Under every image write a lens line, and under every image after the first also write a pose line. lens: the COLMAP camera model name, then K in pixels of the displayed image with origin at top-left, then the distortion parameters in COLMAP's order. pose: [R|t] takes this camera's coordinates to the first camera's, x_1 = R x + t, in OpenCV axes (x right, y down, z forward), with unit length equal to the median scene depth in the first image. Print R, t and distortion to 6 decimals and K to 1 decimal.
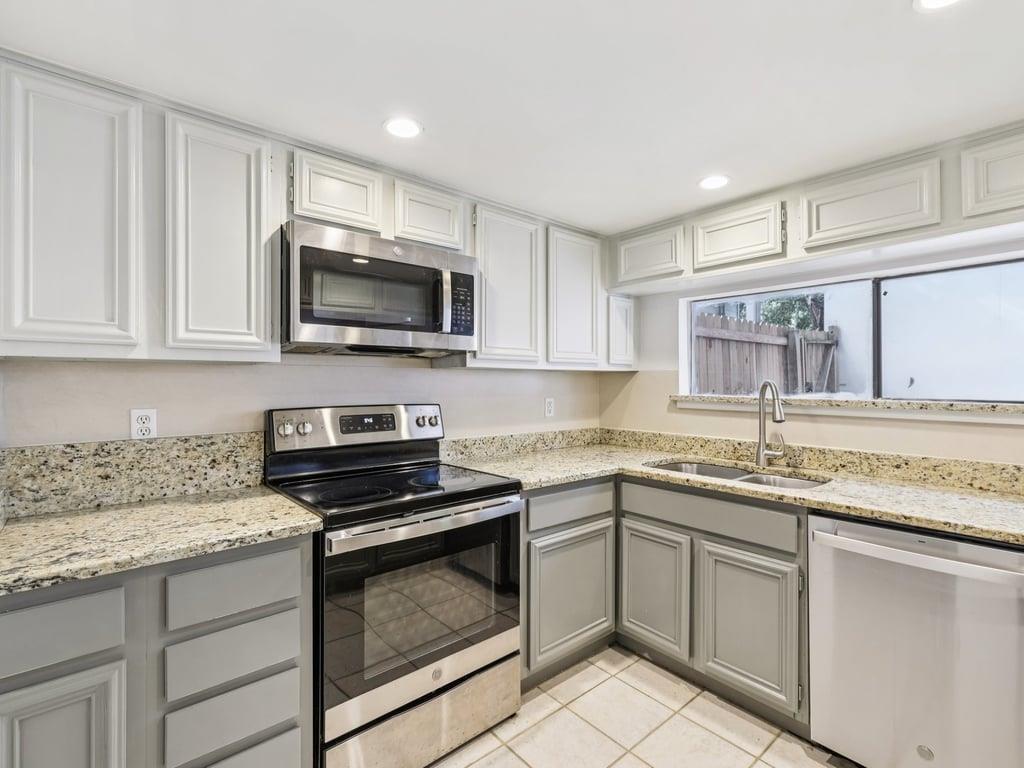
lens RADIAL K [[490.8, 0, 514.2], [0, 490.8, 377.3], [0, 0, 1]] dist [-0.004910, -0.000793]
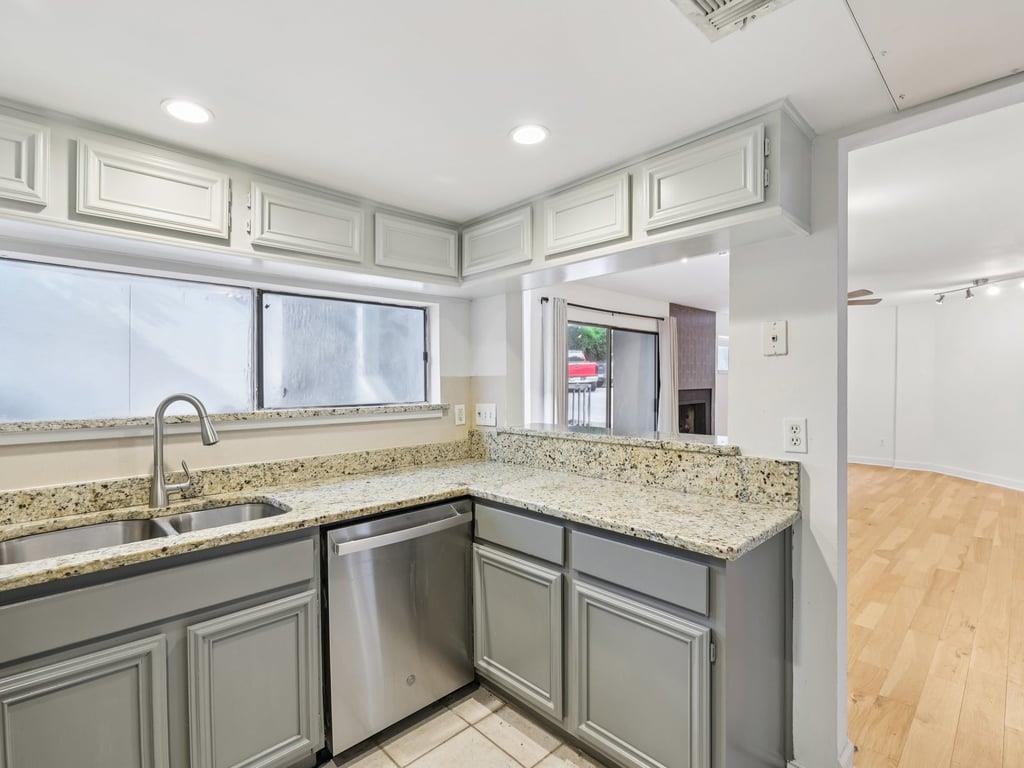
lens RADIAL K [[490.8, 0, 513.4], [0, 490.8, 389.5], [0, 0, 1]] dist [-0.004910, -0.000793]
pose [[-0.072672, -0.013291, 0.997267, -0.324763], [-0.000109, 0.999911, 0.013318, -0.011091], [-0.997356, 0.000859, -0.072667, 0.584722]]
